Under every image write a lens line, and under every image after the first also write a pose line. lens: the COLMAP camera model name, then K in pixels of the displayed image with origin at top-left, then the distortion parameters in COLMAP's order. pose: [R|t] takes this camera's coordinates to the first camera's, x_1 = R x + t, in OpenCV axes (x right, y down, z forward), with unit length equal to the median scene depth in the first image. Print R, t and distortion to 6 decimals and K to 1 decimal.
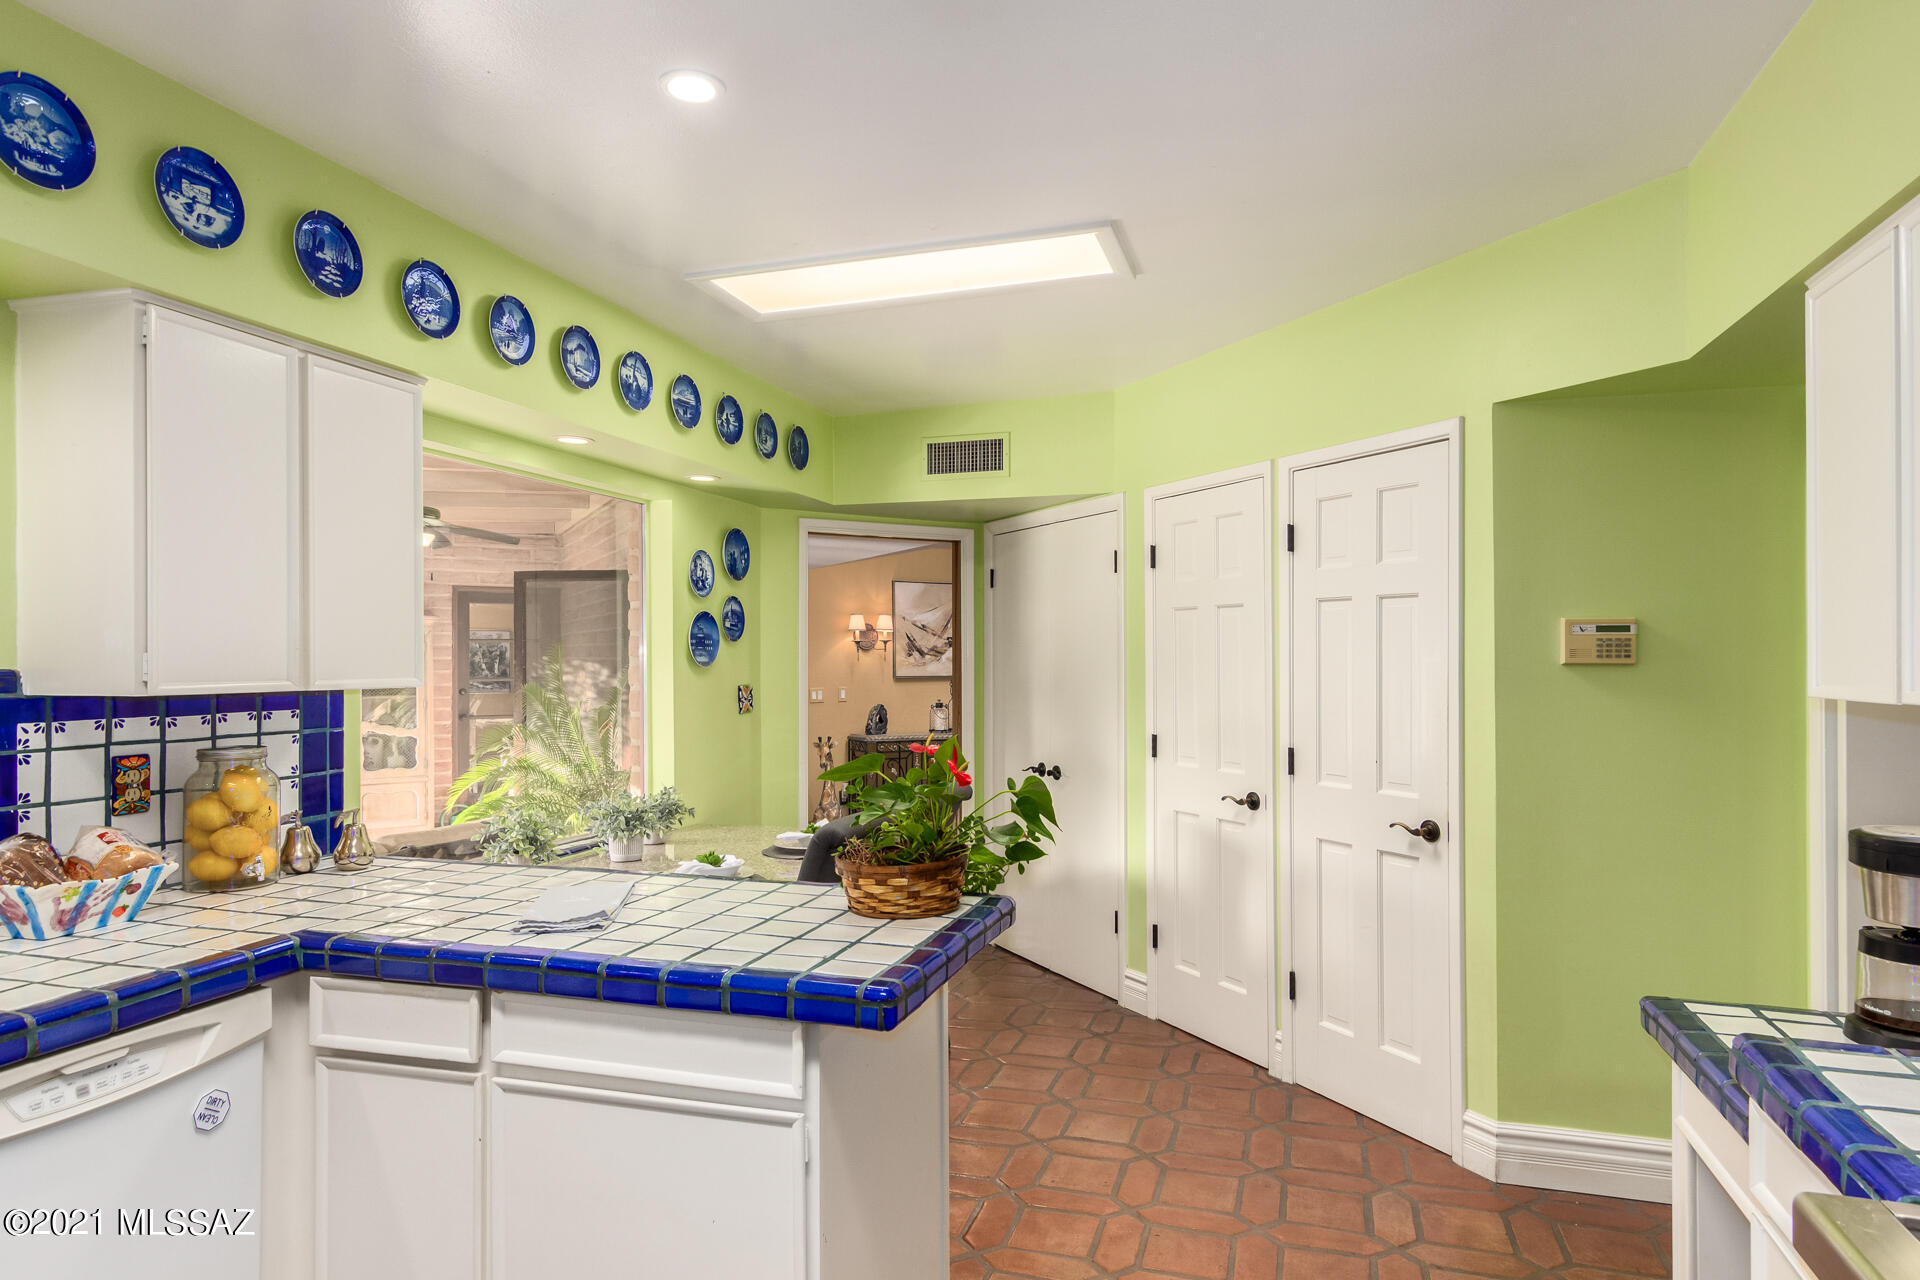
lens RADIAL K [[1065.2, 0, 960.3], [0, 1065.2, 643.4], [0, 0, 1]] dist [0.014954, -0.004588]
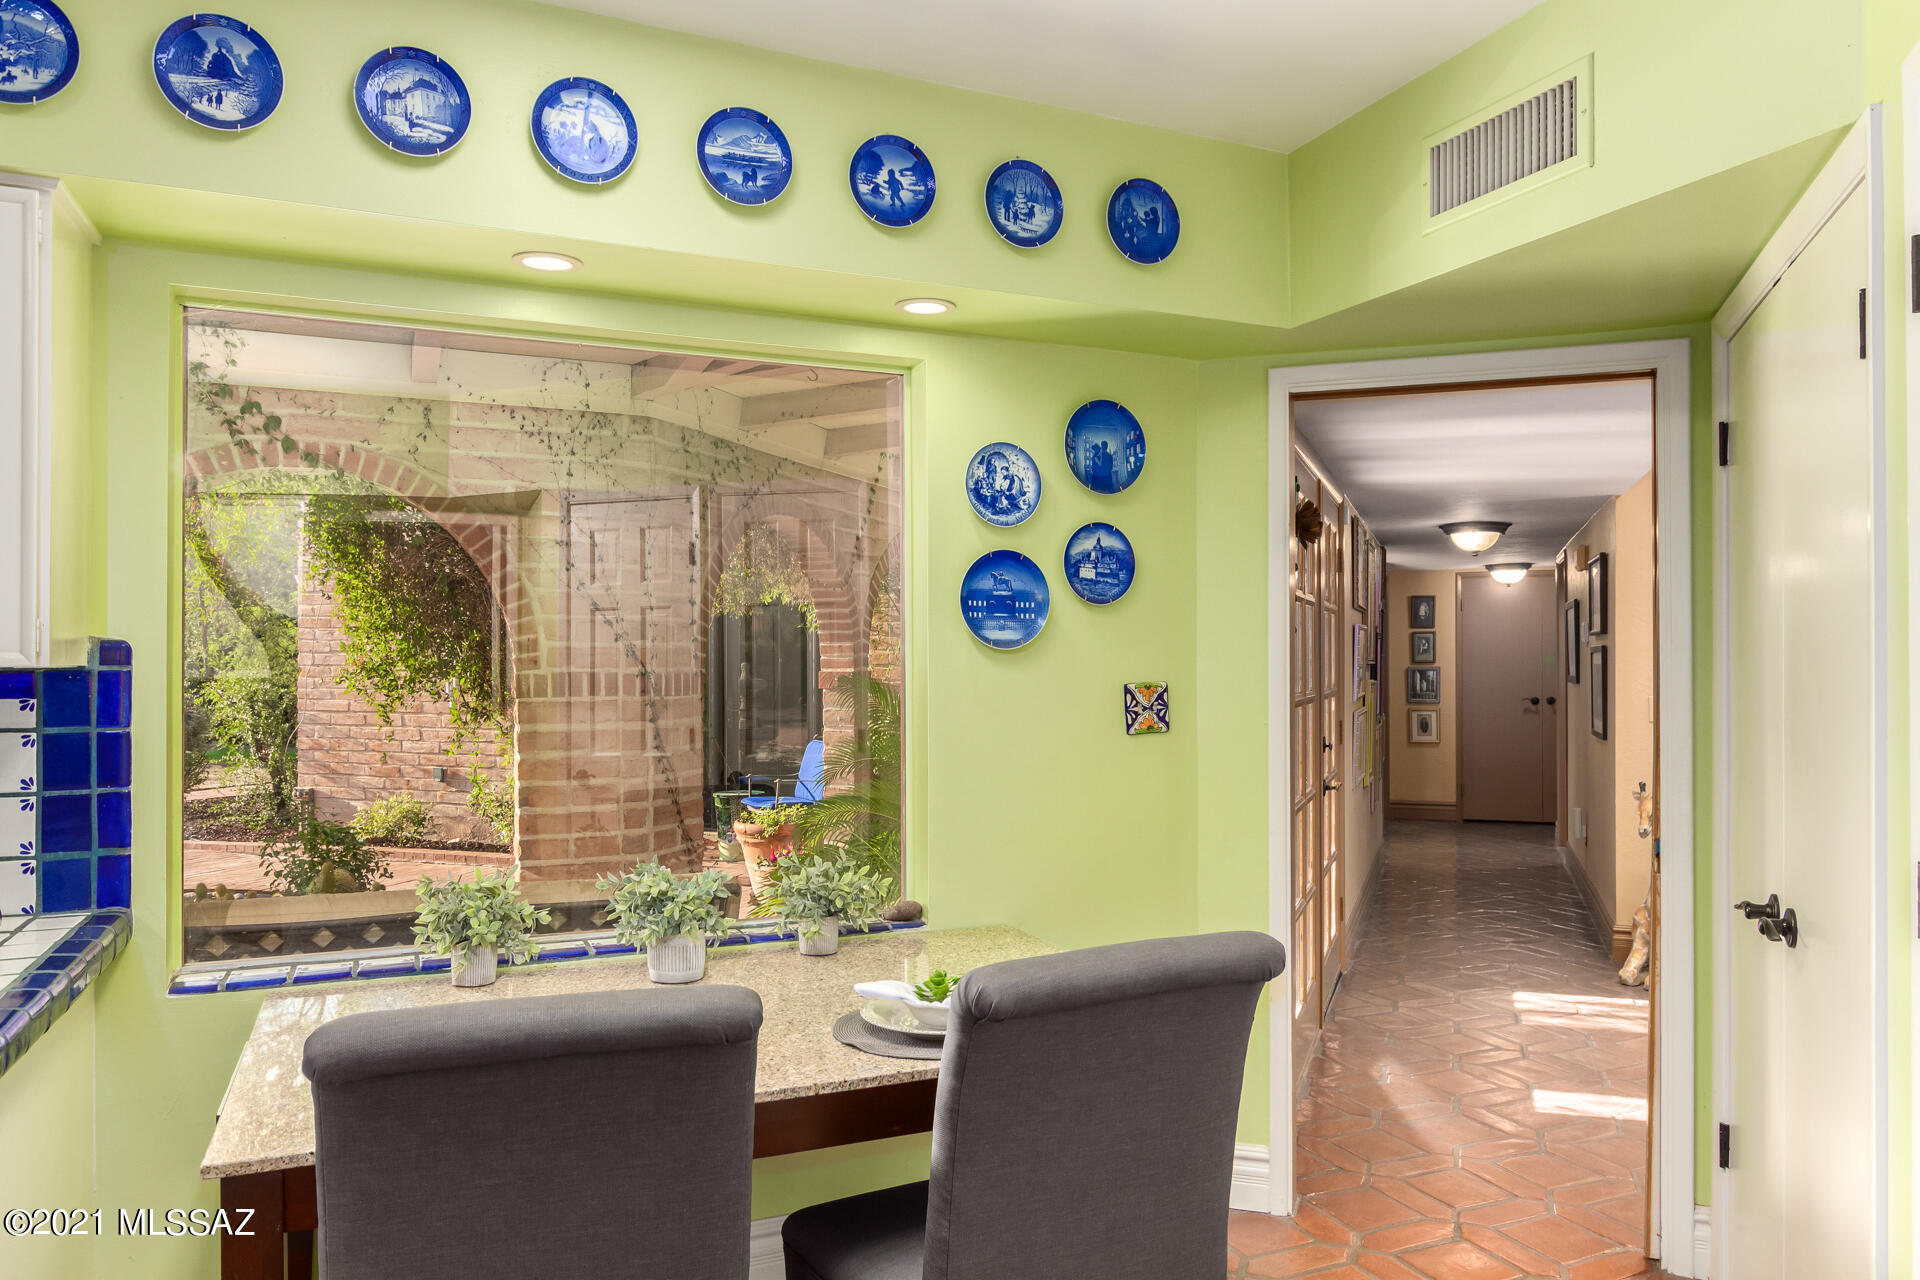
lens RADIAL K [[1317.1, 0, 962.8], [0, 1317.1, 640.6], [0, 0, 1]] dist [0.000781, -0.006559]
pose [[0.684251, -0.009371, -0.729186, 0.359440], [0.010342, 0.999942, -0.003146, 0.028013], [0.729173, -0.005389, 0.684308, 0.724974]]
